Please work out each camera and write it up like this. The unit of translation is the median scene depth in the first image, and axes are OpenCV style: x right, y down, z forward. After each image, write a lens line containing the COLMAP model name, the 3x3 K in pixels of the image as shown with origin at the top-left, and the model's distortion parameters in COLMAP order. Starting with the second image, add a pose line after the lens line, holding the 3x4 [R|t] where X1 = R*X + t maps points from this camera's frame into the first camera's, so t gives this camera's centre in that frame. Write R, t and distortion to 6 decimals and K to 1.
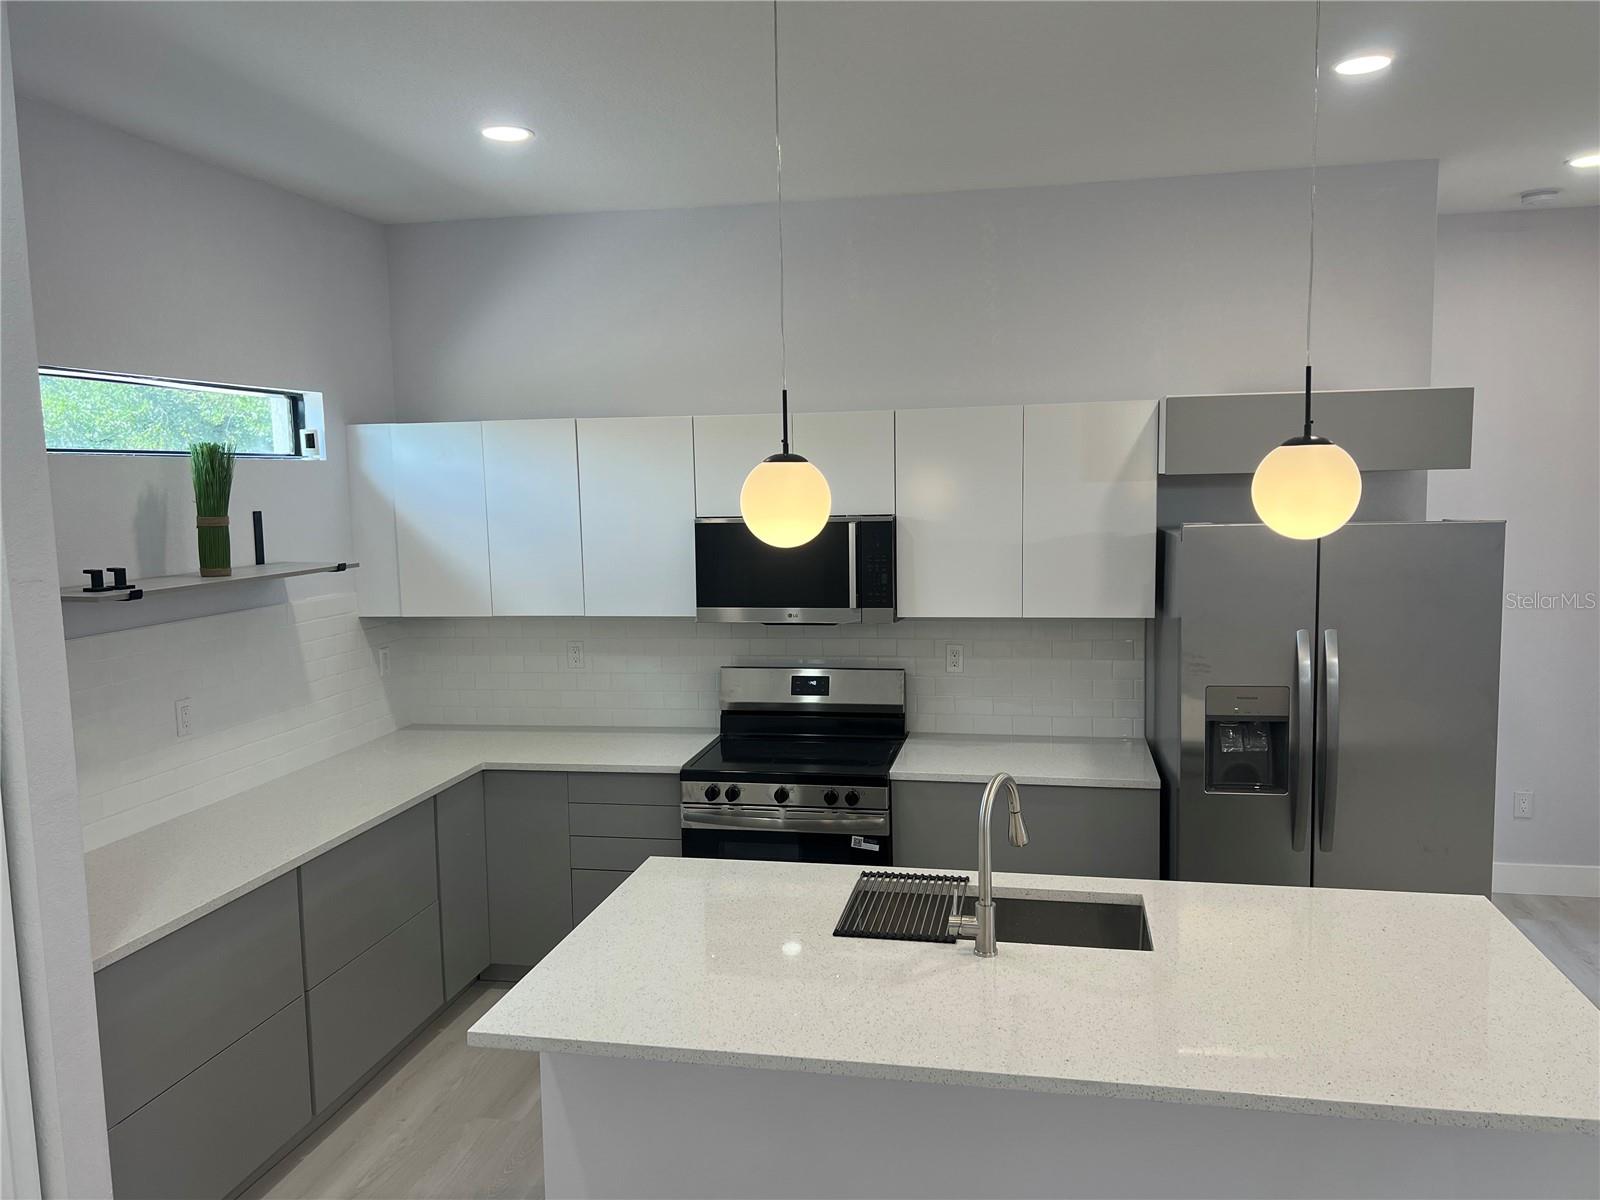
lens RADIAL K [[1191.7, 0, 800.0], [0, 1191.7, 600.0], [0, 0, 1]] dist [0.103322, -0.161908]
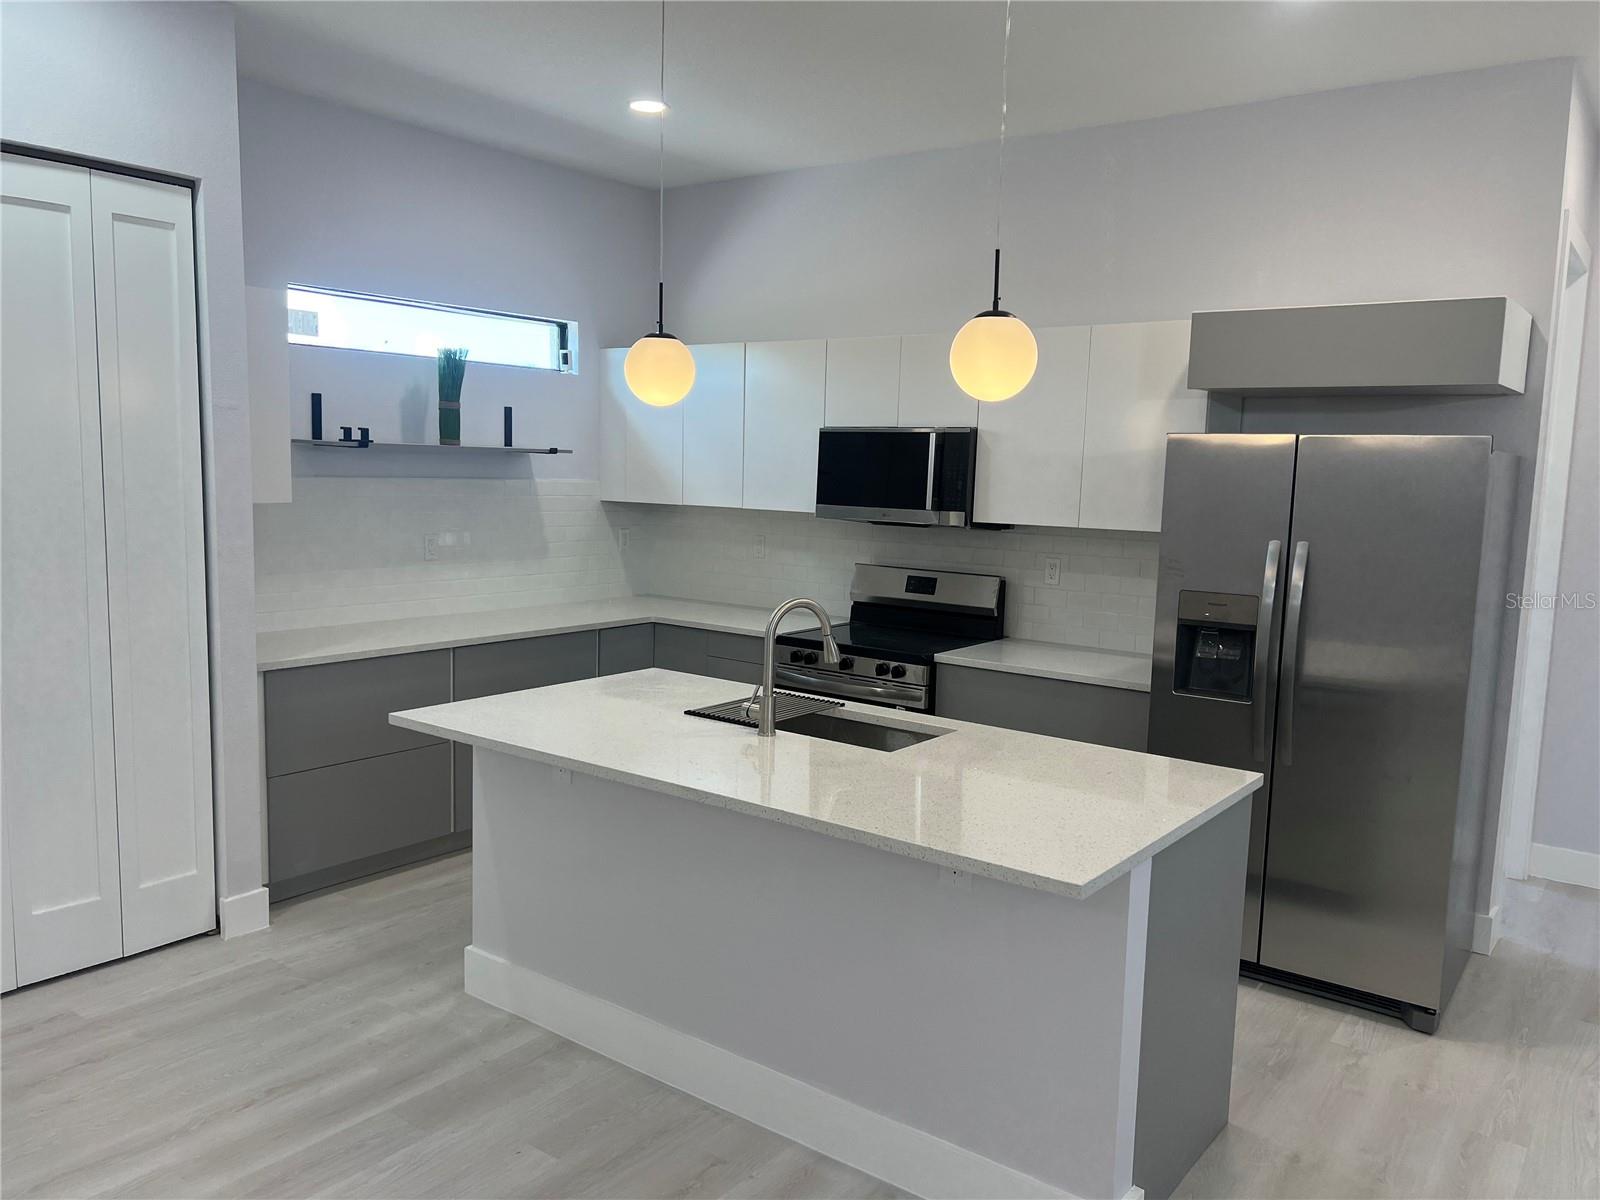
lens RADIAL K [[1191.7, 0, 800.0], [0, 1191.7, 600.0], [0, 0, 1]] dist [0.103322, -0.161908]
pose [[0.901617, 0.095426, -0.421877, 0.416364], [-0.089902, 0.995403, 0.033018, 0.065261], [0.423088, 0.008158, 0.906052, -0.066763]]
